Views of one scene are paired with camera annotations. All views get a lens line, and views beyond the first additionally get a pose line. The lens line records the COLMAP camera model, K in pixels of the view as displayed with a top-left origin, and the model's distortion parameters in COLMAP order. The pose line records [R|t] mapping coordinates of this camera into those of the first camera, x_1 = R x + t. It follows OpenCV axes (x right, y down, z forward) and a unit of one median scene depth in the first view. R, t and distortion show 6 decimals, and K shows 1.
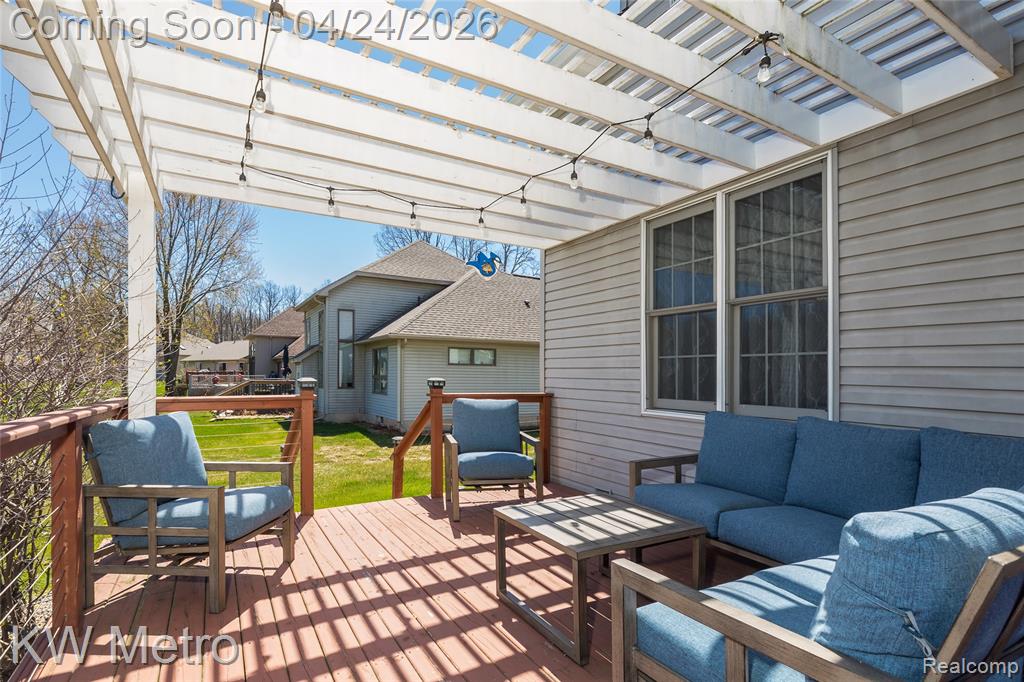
lens RADIAL K [[486.9, 0, 488.0], [0, 486.9, 368.6], [0, 0, 1]] dist [0.016829, -0.003178]
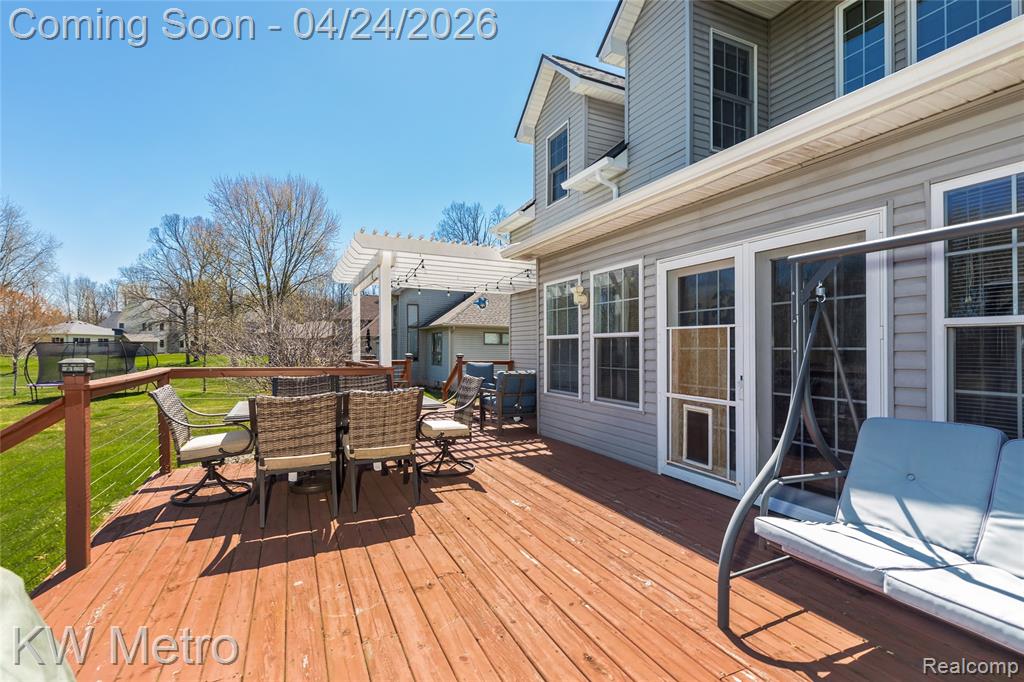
lens RADIAL K [[486.9, 0, 495.1], [0, 486.9, 347.1], [0, 0, 1]] dist [0.016829, -0.003178]
pose [[0.994907, 0.000156, -0.100800, 0.340044], [0.000473, 0.999981, 0.006211, -0.030748], [0.100799, -0.006227, 0.994887, -1.483818]]
